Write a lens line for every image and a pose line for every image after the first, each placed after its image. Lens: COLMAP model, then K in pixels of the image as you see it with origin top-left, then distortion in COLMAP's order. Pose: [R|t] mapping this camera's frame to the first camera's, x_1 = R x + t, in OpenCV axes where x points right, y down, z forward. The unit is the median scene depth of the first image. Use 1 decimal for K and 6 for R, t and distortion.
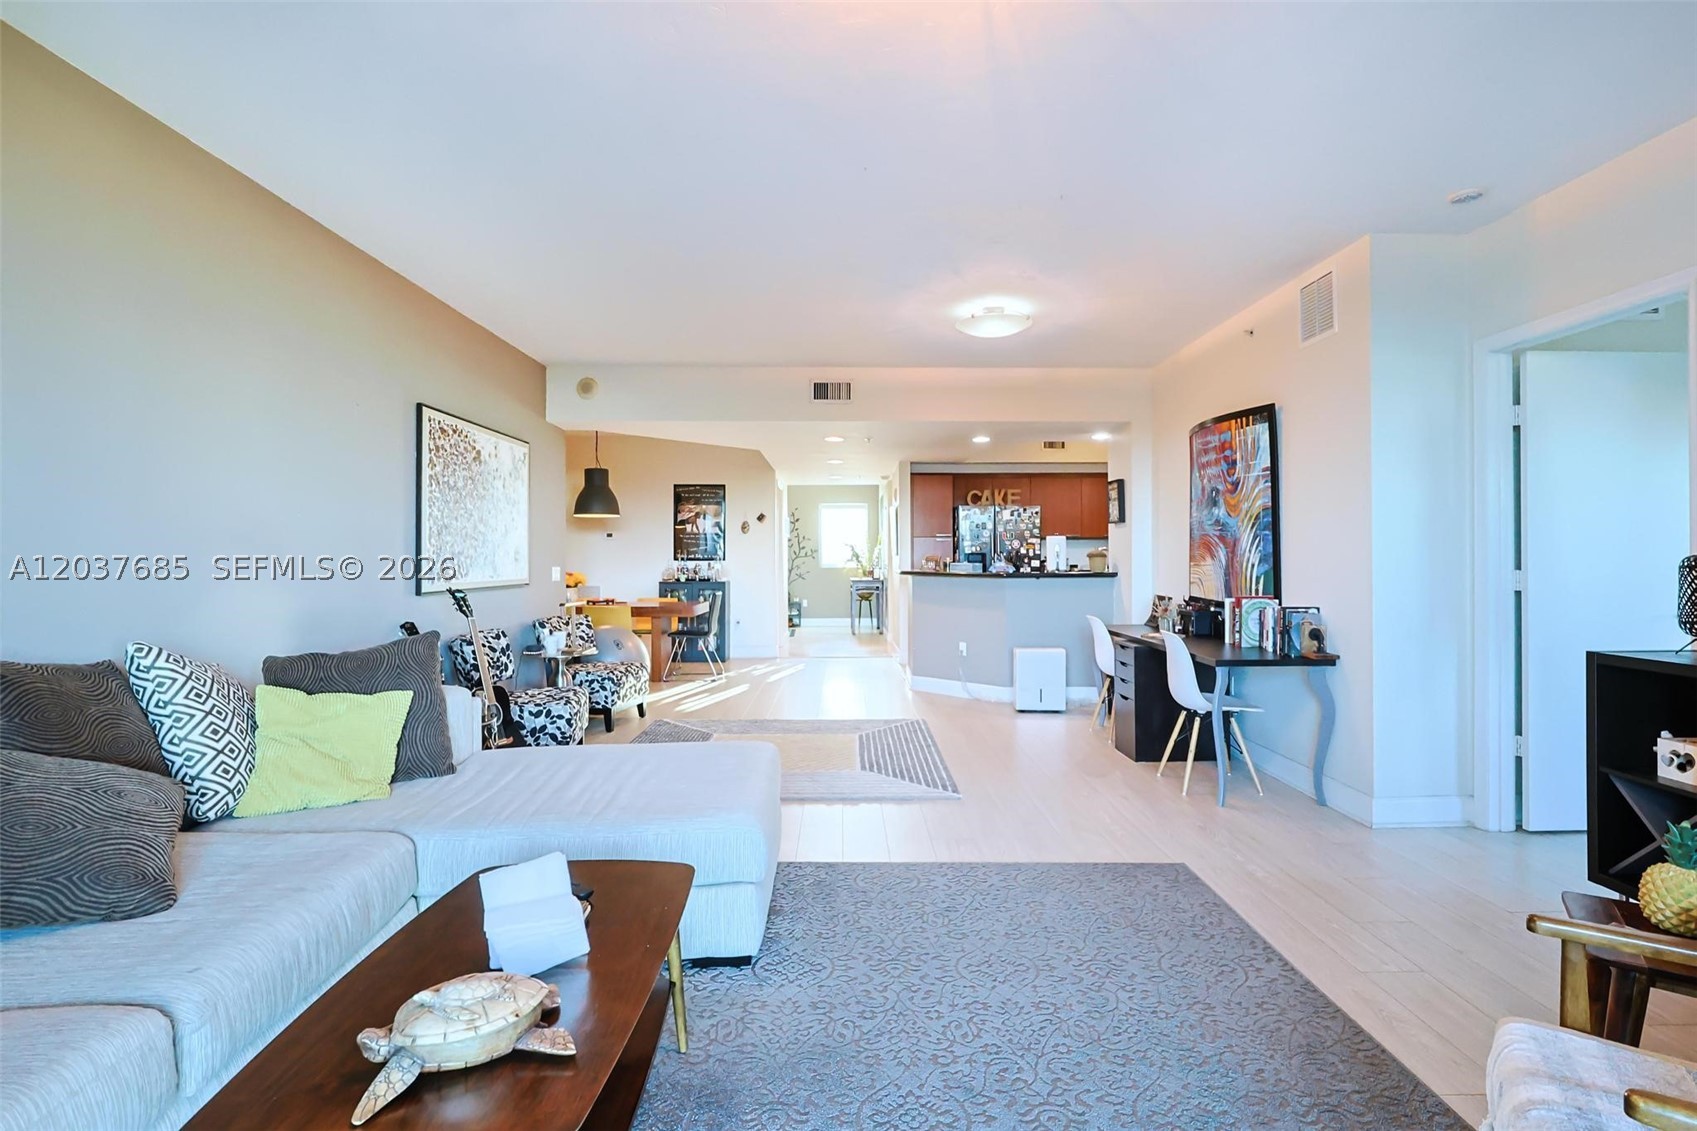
lens RADIAL K [[810.1, 0, 846.9], [0, 810.1, 551.1], [0, 0, 1]] dist [-0.025716, 0.000304]
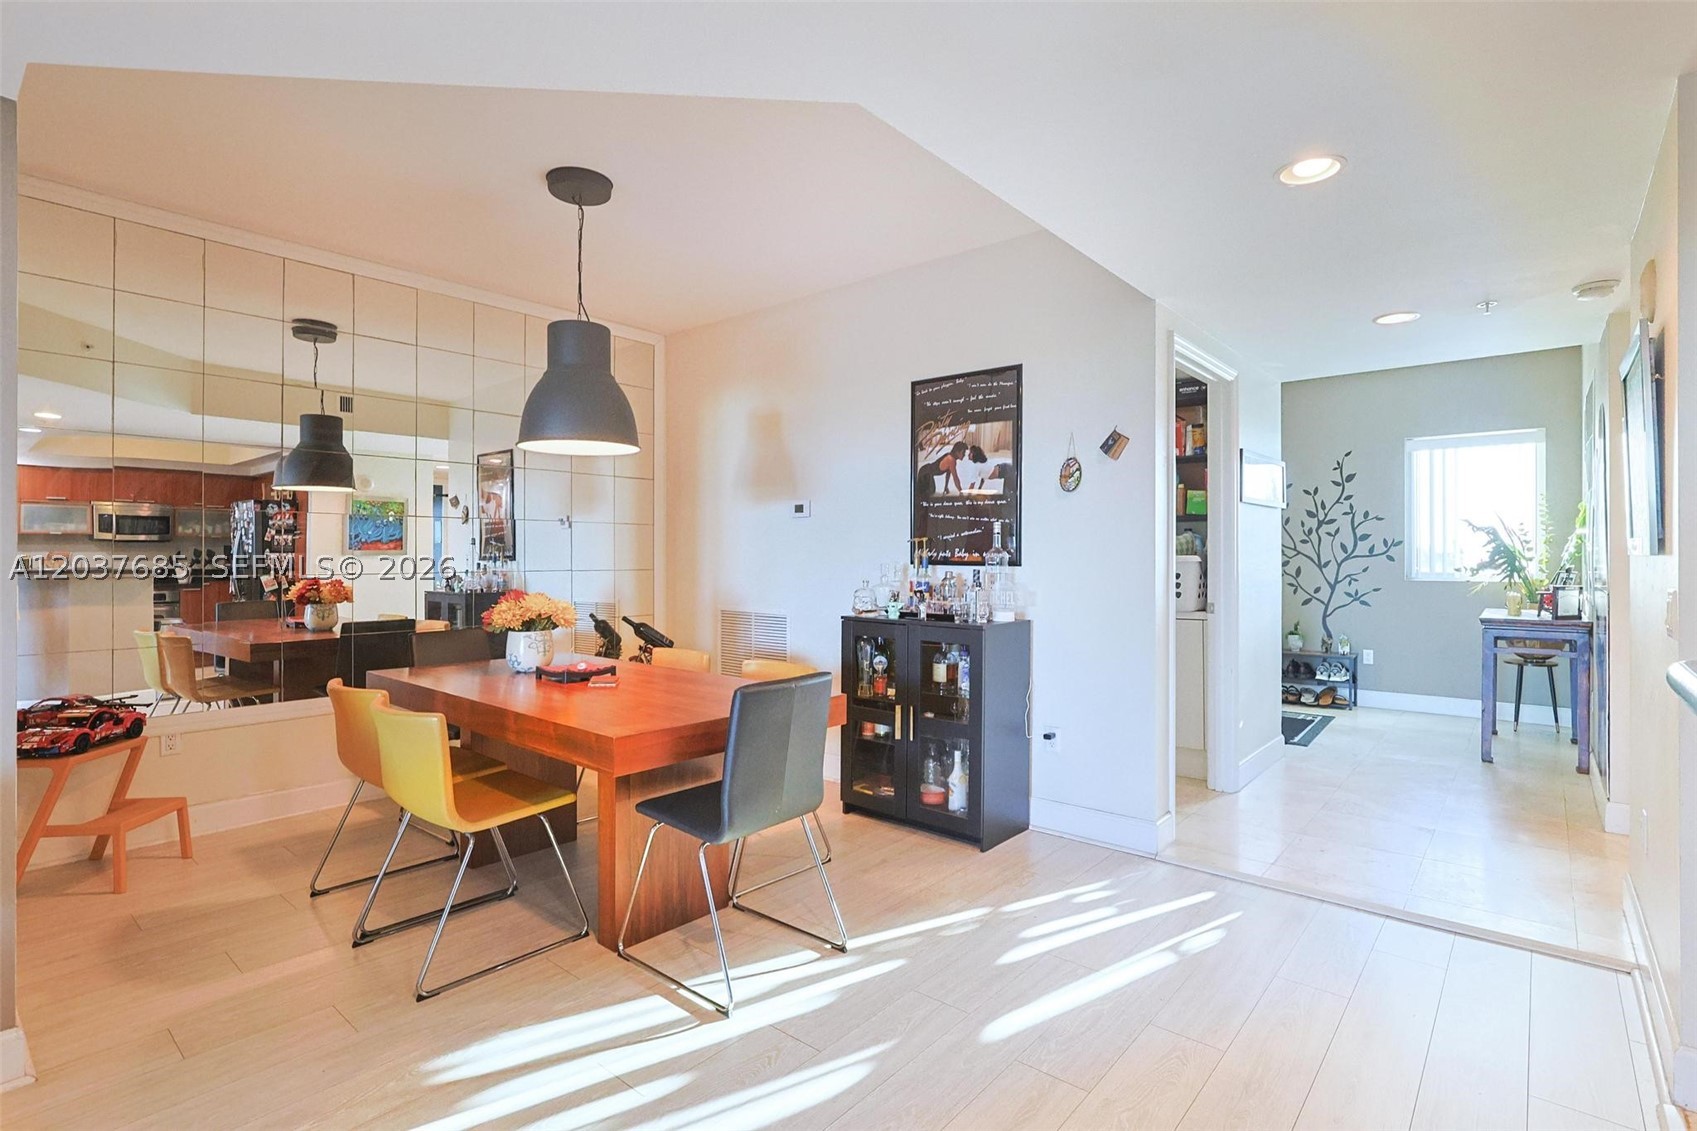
lens RADIAL K [[810.1, 0, 846.9], [0, 810.1, 551.1], [0, 0, 1]] dist [-0.025716, 0.000304]
pose [[0.751426, 0.002914, -0.659811, 0.036477], [0.000694, 0.999986, 0.005207, 0.002677], [0.659817, -0.004371, 0.751413, 0.664546]]
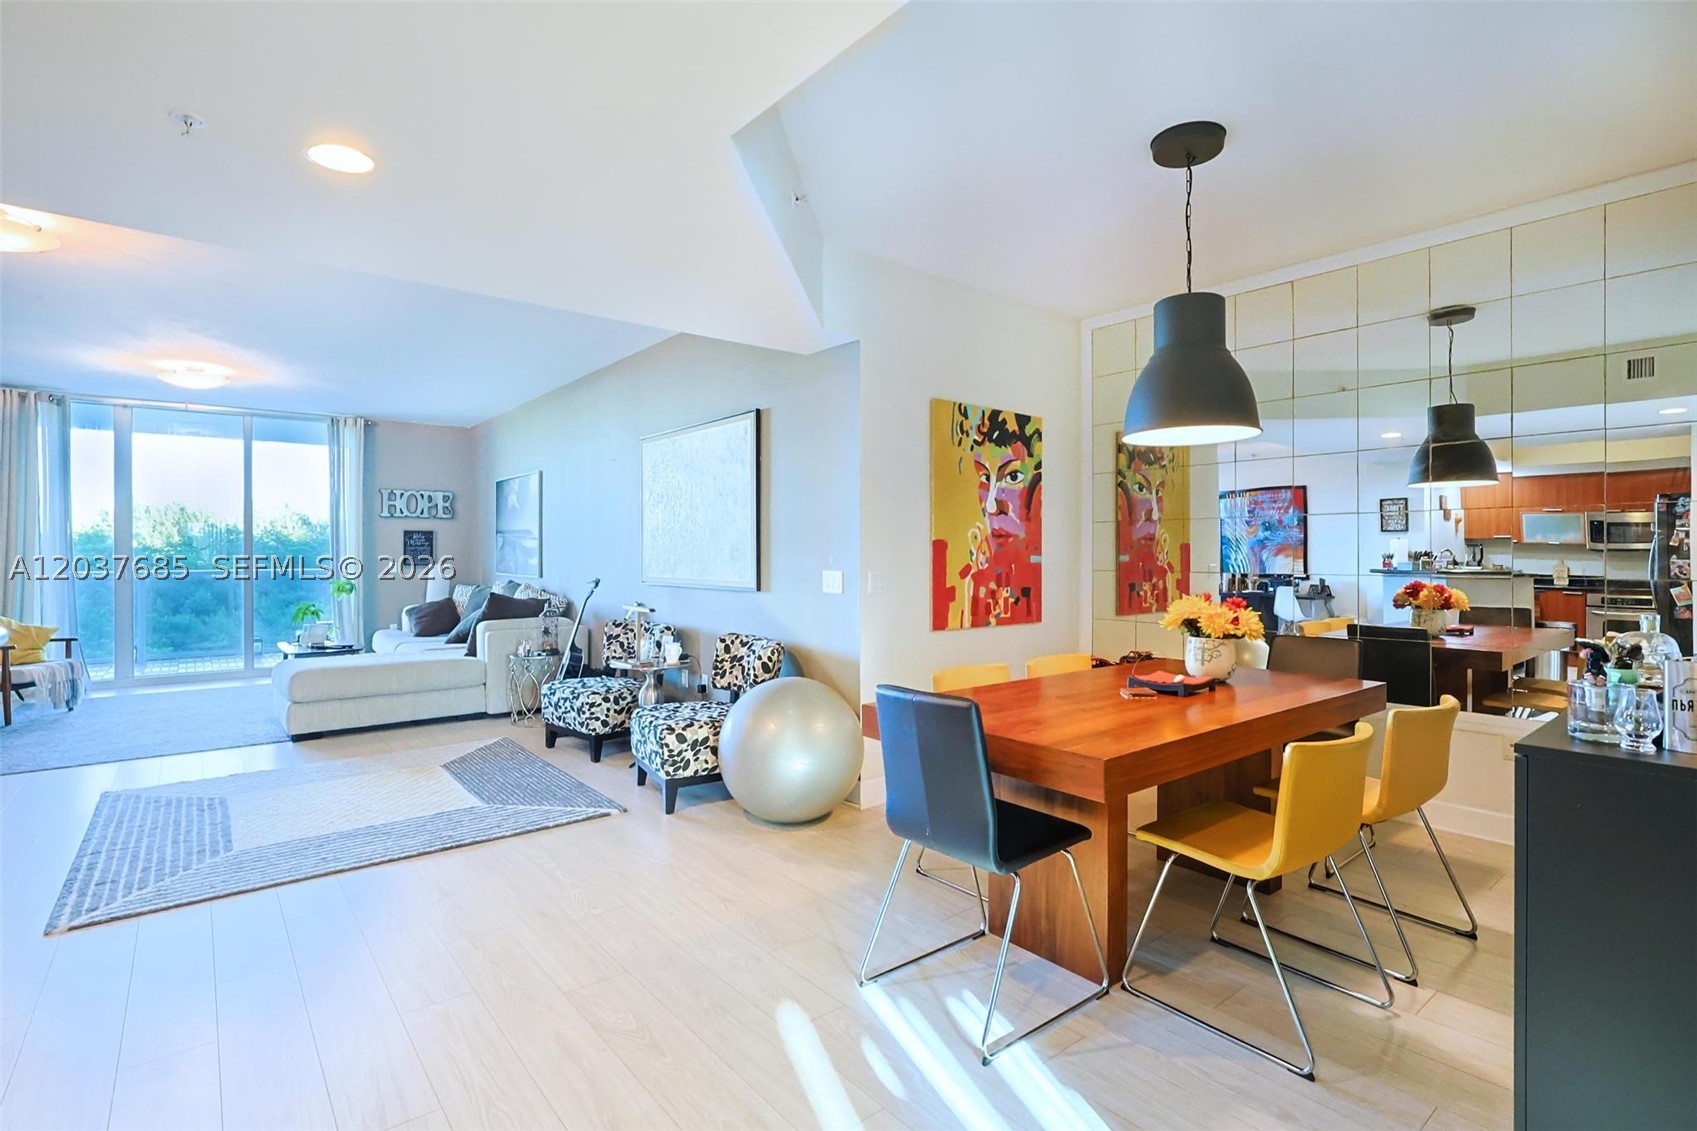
lens RADIAL K [[810.4, 0, 847.5], [0, 810.4, 556.9], [0, 0, 1]] dist [0.178484, 0.000057]
pose [[-0.785132, -0.003363, -0.619319, 0.032093], [-0.002227, 0.999994, -0.002608, 0.007507], [0.619324, -0.000668, -0.785135, 0.993000]]
